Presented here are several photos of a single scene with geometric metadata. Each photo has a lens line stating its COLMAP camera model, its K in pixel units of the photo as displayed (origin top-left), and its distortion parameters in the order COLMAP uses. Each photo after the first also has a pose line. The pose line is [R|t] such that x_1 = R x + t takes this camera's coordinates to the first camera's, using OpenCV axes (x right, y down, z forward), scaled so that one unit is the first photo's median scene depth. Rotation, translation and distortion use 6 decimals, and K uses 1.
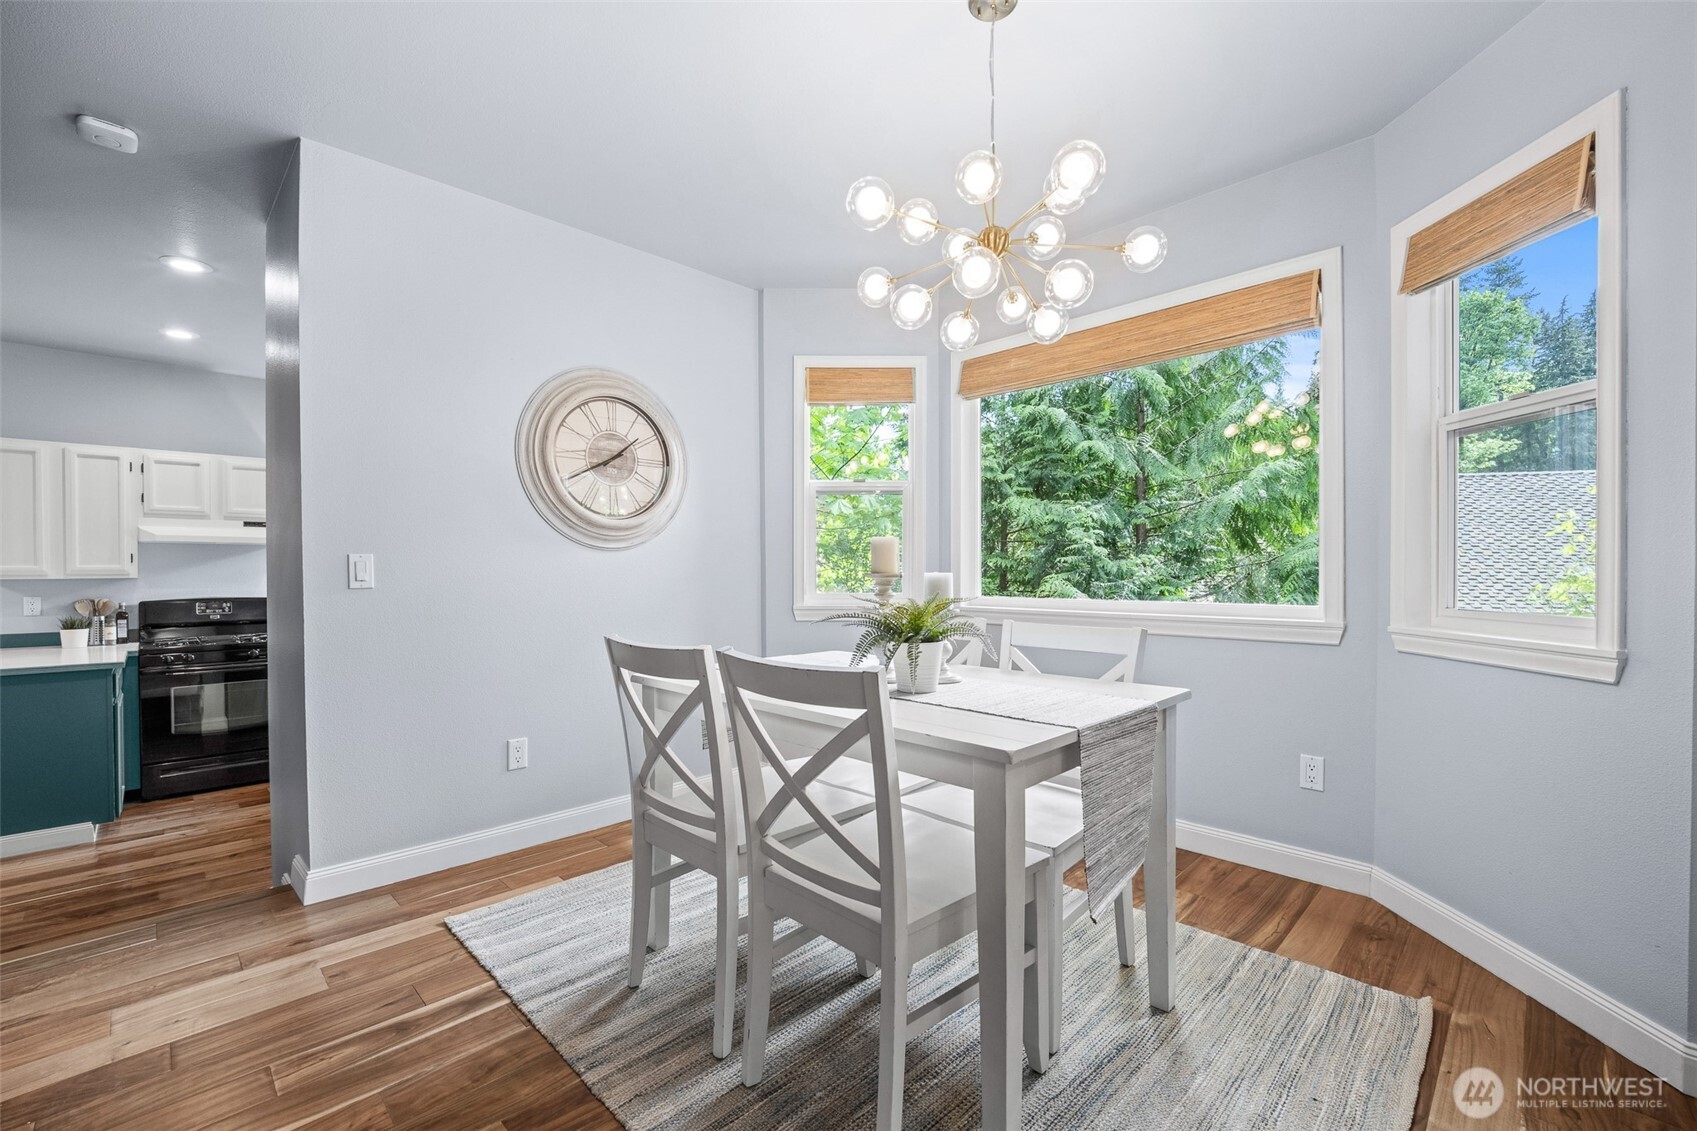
lens RADIAL K [[706.1, 0, 838.0], [0, 706.1, 577.4], [0, 0, 1]] dist [-0.010759, -0.001441]
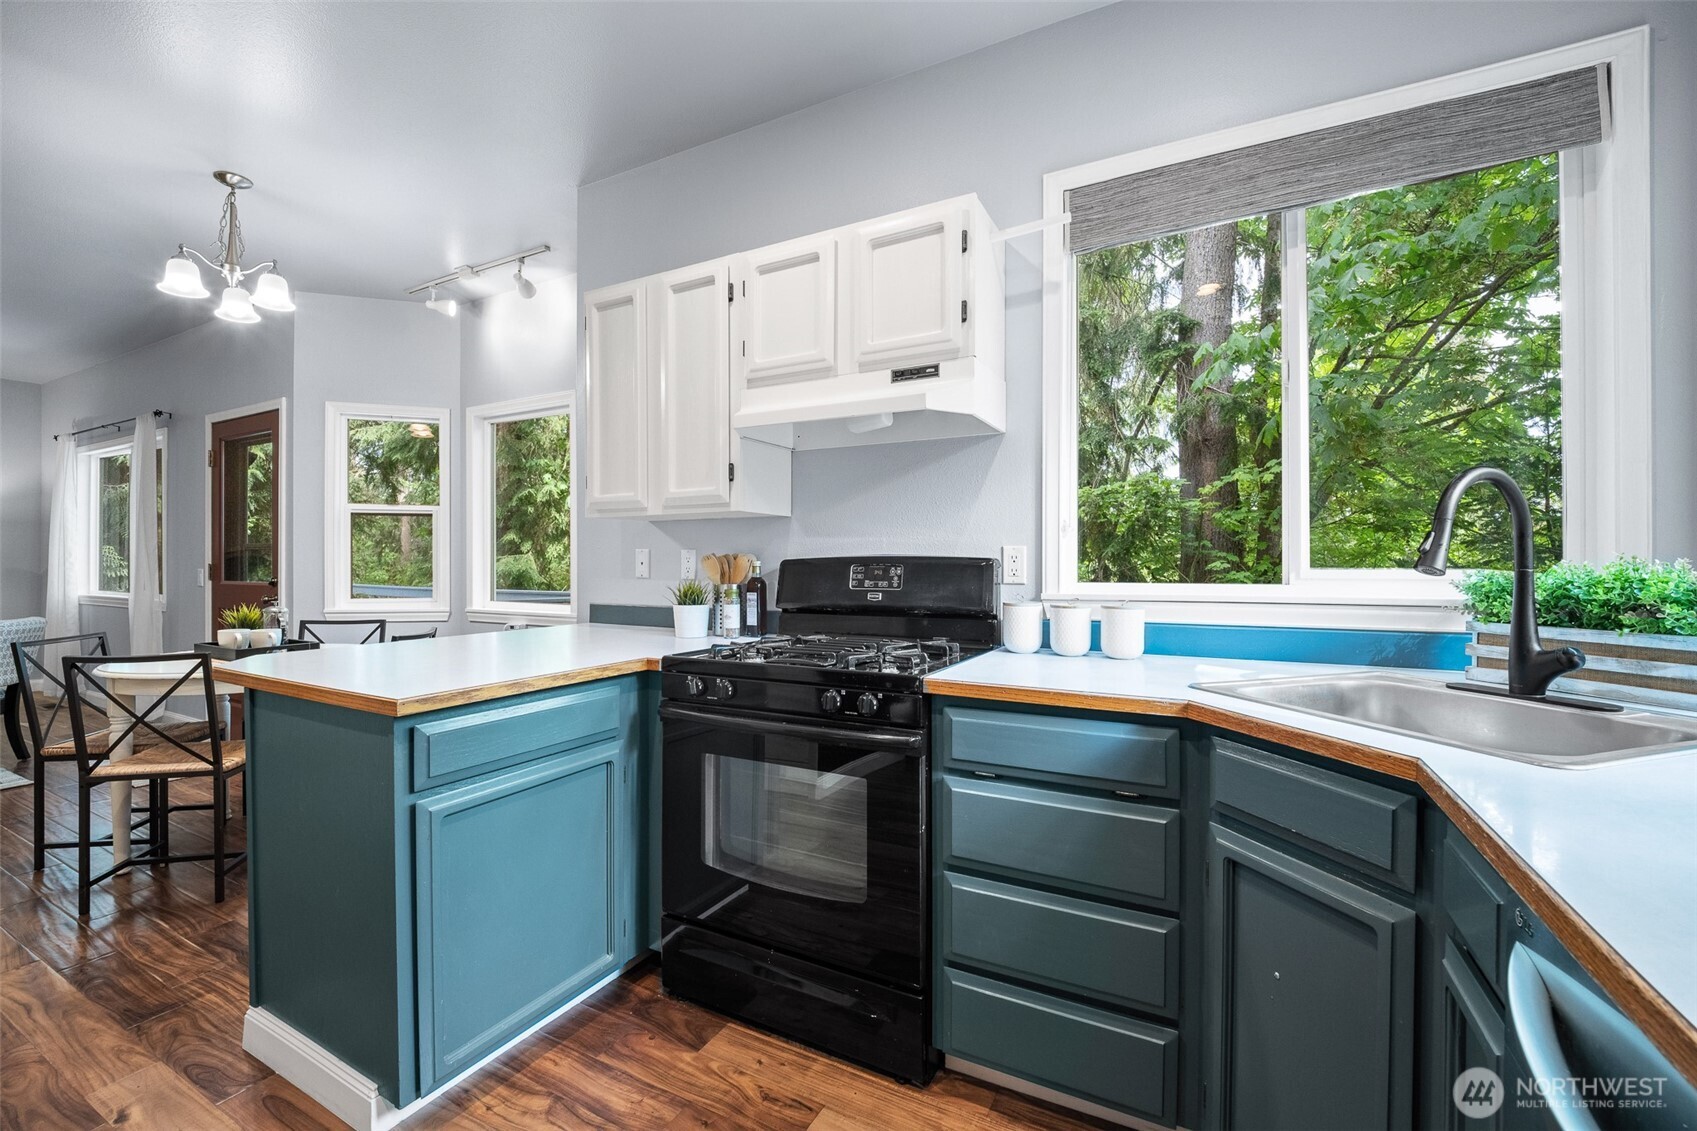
lens RADIAL K [[706.1, 0, 838.2], [0, 706.1, 559.3], [0, 0, 1]] dist [-0.010759, -0.001441]
pose [[0.287772, 0.001066, -0.957698, -0.489688], [-0.010897, 0.999938, -0.002162, 0.035692], [0.957637, 0.011058, 0.287766, 0.909639]]
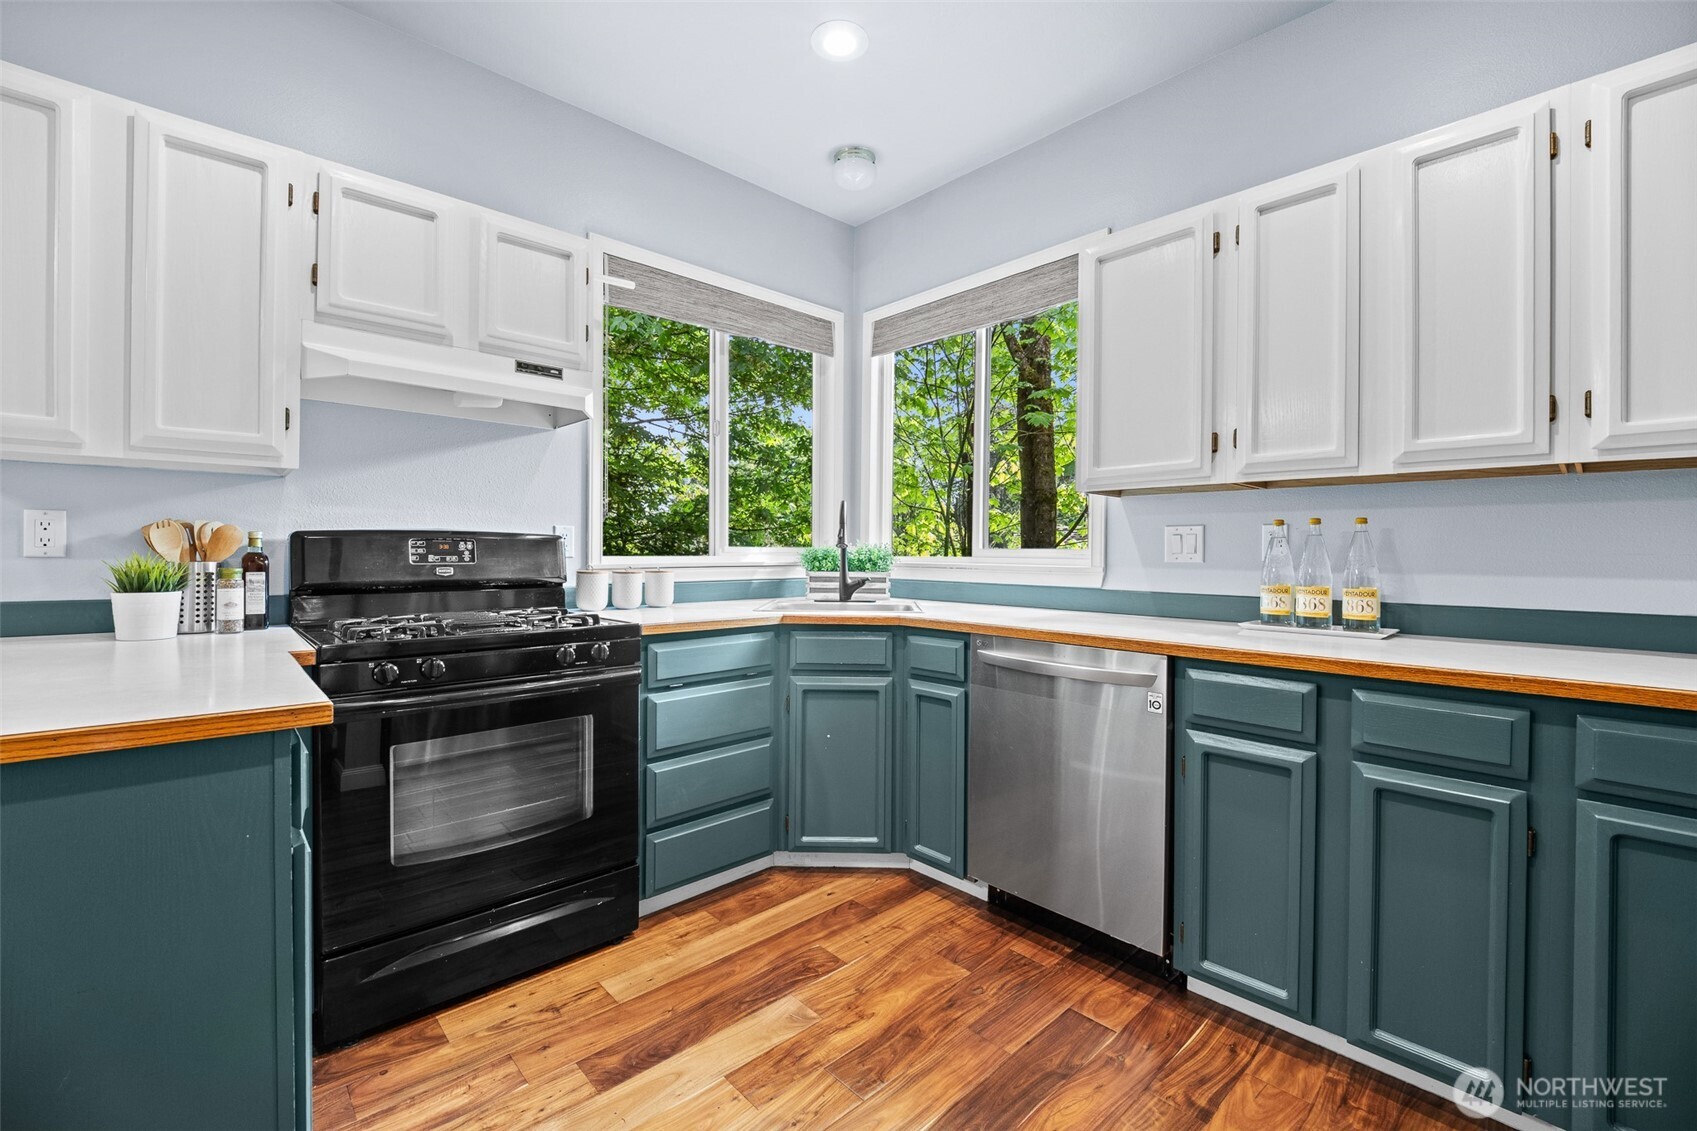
lens RADIAL K [[706.1, 0, 856.7], [0, 706.1, 558.7], [0, 0, 1]] dist [-0.010759, -0.001441]
pose [[0.999566, 0.010670, -0.027455, -0.657306], [-0.010769, 0.999936, -0.003442, 0.050497], [0.027416, 0.003736, 0.999617, 0.590667]]
